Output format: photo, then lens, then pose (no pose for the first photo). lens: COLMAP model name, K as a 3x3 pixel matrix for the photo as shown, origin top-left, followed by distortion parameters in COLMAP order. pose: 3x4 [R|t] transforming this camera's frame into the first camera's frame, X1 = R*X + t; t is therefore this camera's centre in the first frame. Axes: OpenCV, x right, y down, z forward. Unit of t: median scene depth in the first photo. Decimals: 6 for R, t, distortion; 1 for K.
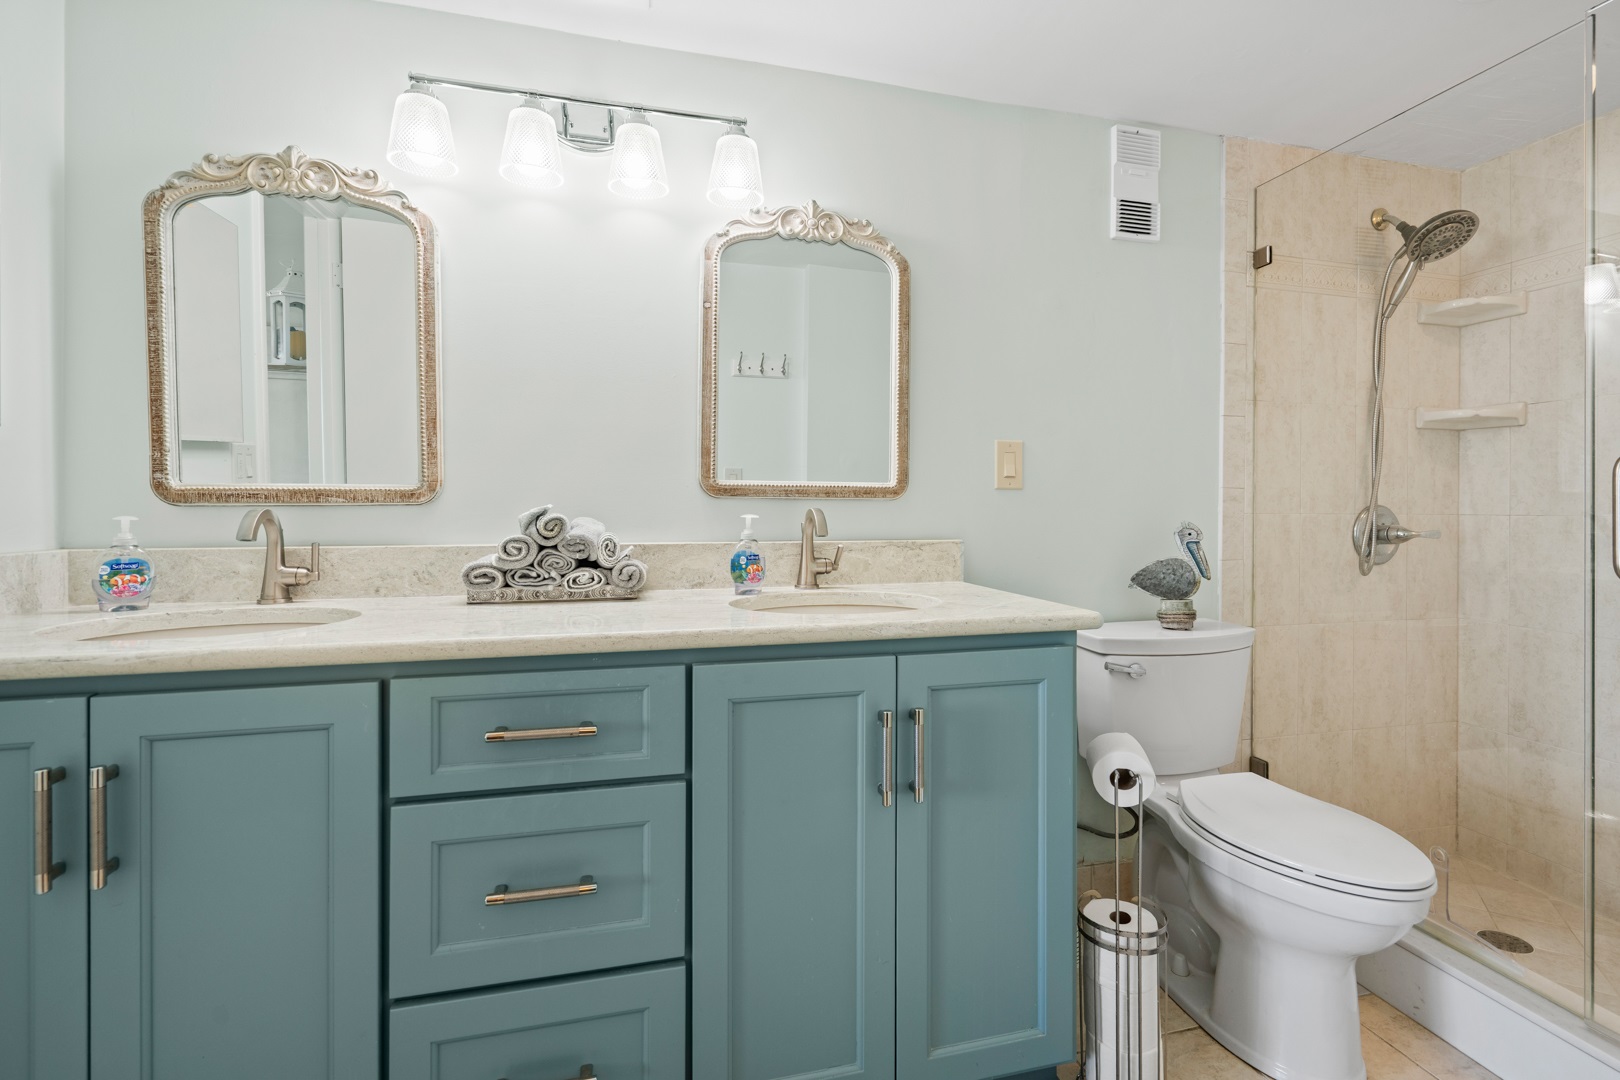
lens RADIAL K [[880.9, 0, 800.9], [0, 880.9, 514.0], [0, 0, 1]] dist [-0.012300, 0.003882]
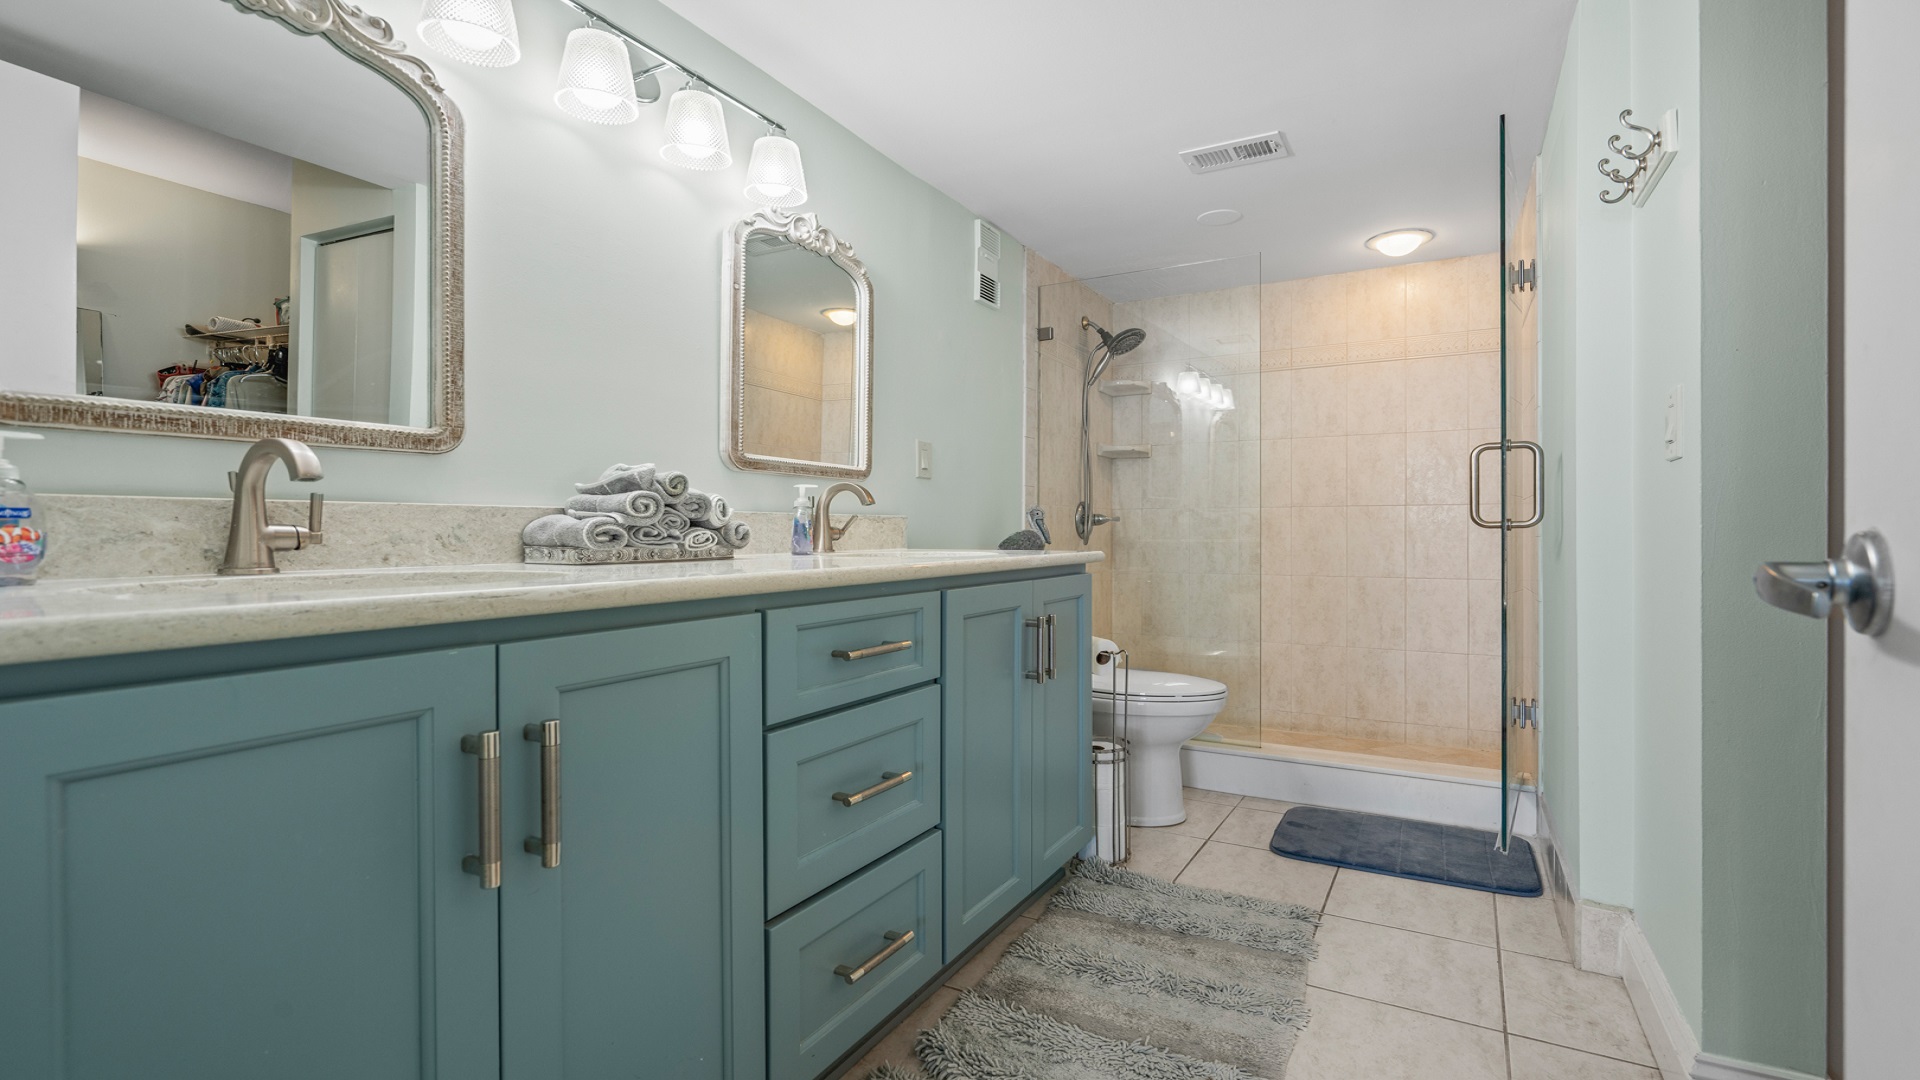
lens RADIAL K [[877.6, 0, 957.9], [0, 877.6, 549.8], [0, 0, 1]] dist [-0.006273, 0.002662]
pose [[0.674910, -0.001670, 0.737899, -0.716489], [-0.001165, 0.999994, 0.003330, 0.076190], [-0.737900, -0.003107, 0.674903, 0.096086]]
